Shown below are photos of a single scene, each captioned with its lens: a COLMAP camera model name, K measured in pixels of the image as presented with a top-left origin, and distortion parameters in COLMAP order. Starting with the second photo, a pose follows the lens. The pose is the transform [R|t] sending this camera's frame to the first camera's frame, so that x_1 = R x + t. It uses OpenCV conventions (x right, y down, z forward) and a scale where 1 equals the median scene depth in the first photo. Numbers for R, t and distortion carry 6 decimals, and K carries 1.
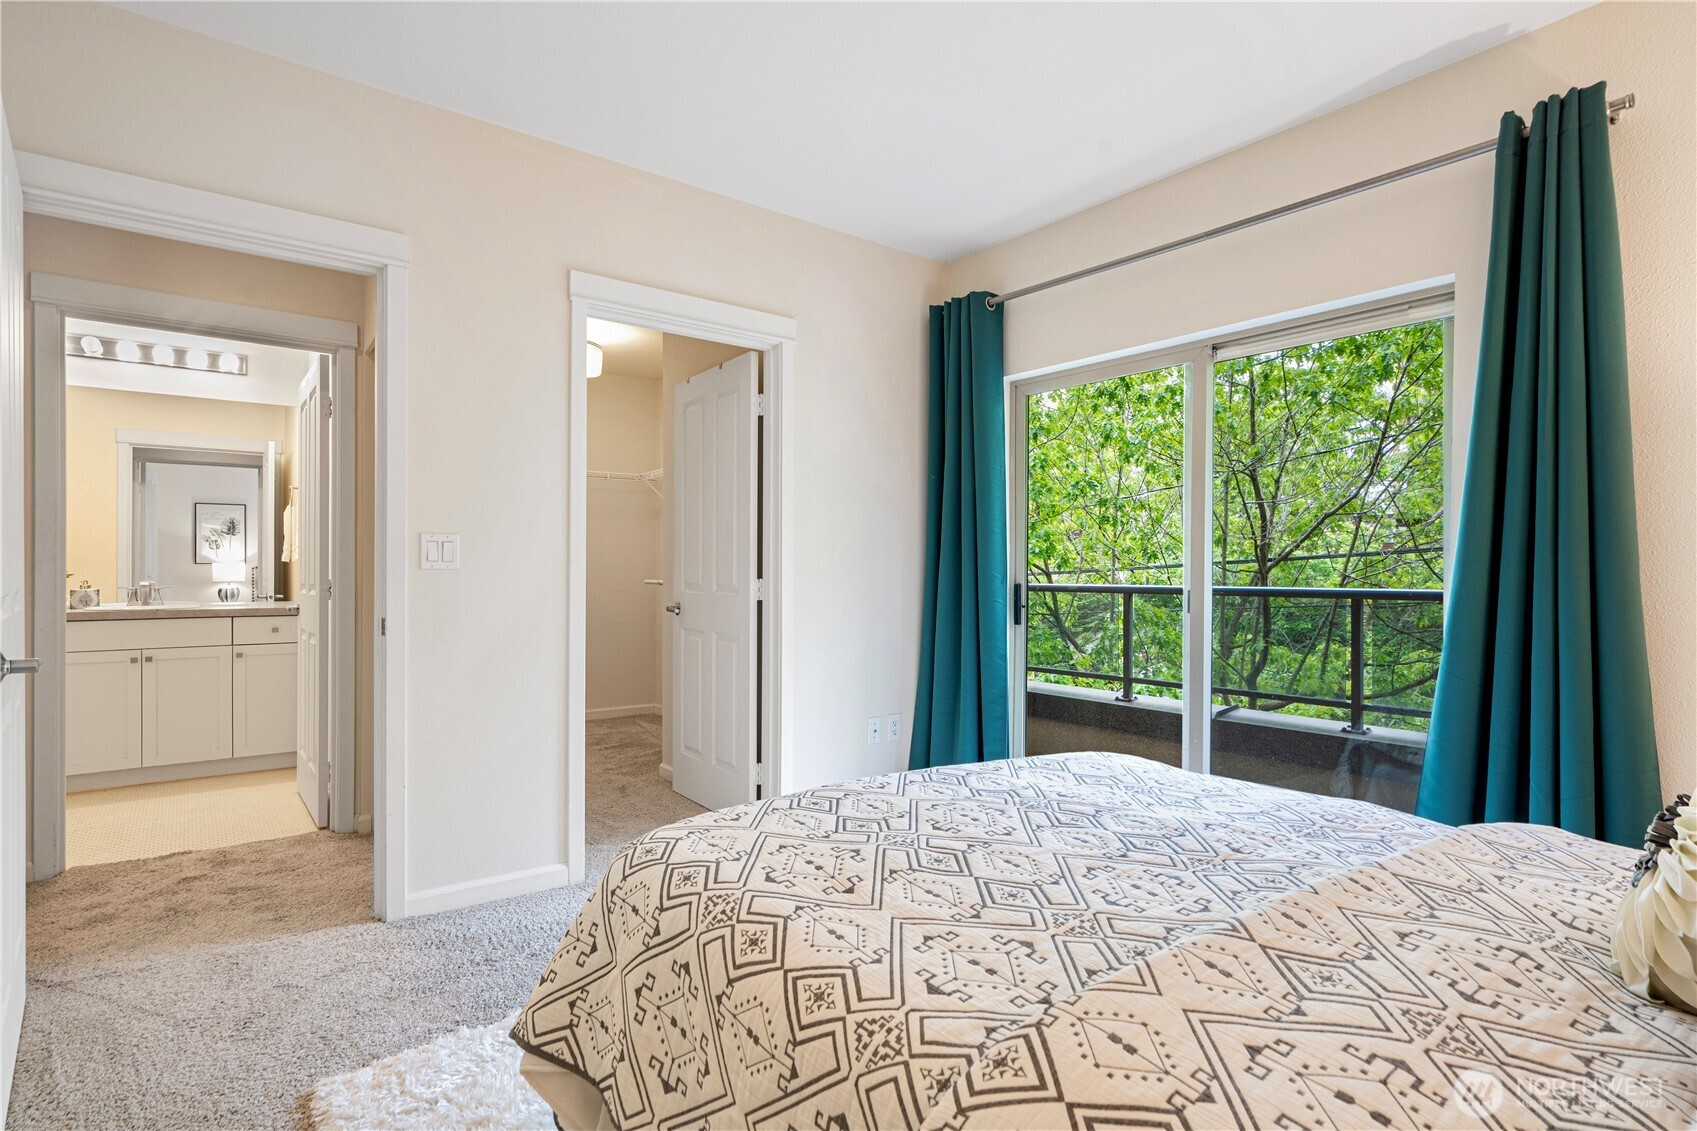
lens RADIAL K [[870.8, 0, 848.4], [0, 870.8, 567.6], [0, 0, 1]] dist [-0.000077, 0.000141]
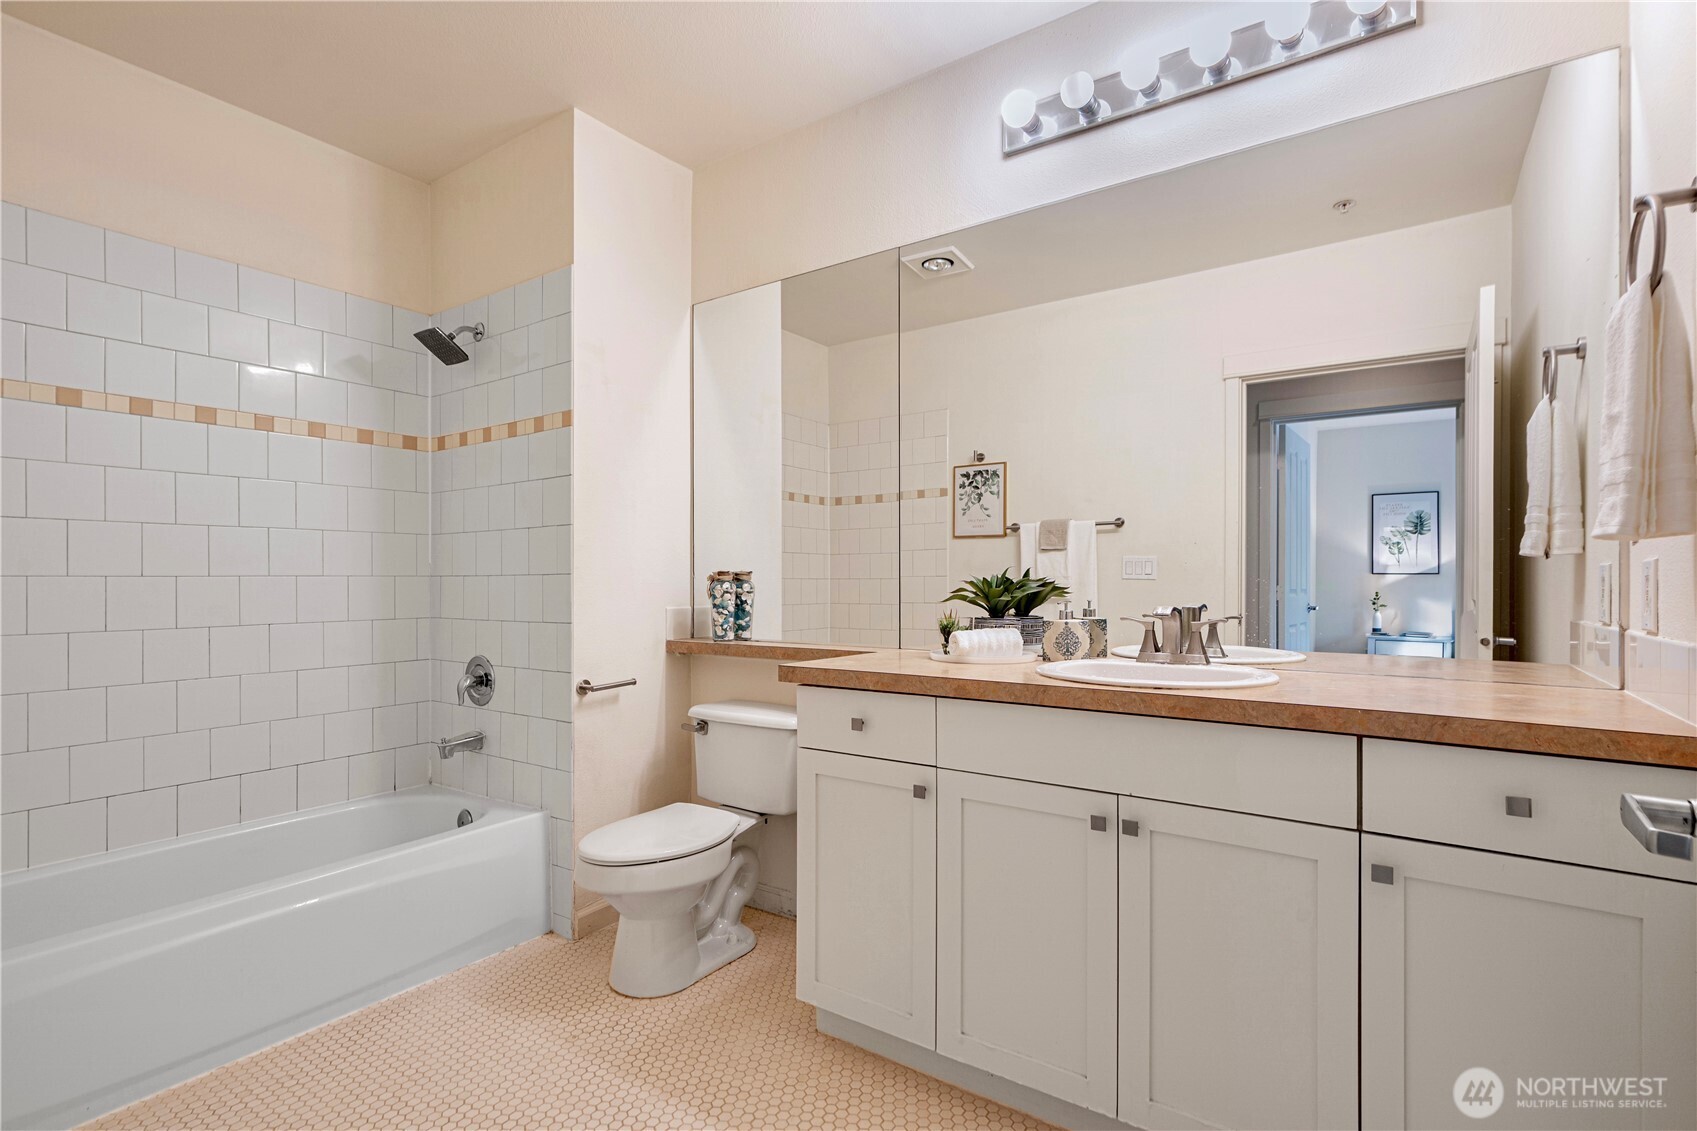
lens RADIAL K [[804.7, 0, 847.3], [0, 804.7, 577.9], [0, 0, 1]] dist [-0.008659, 0.002242]
pose [[0.318277, -0.000167, -0.947998, -0.418787], [-0.004579, 0.999988, -0.001713, 0.003979], [0.947987, 0.004886, 0.318272, 0.620260]]
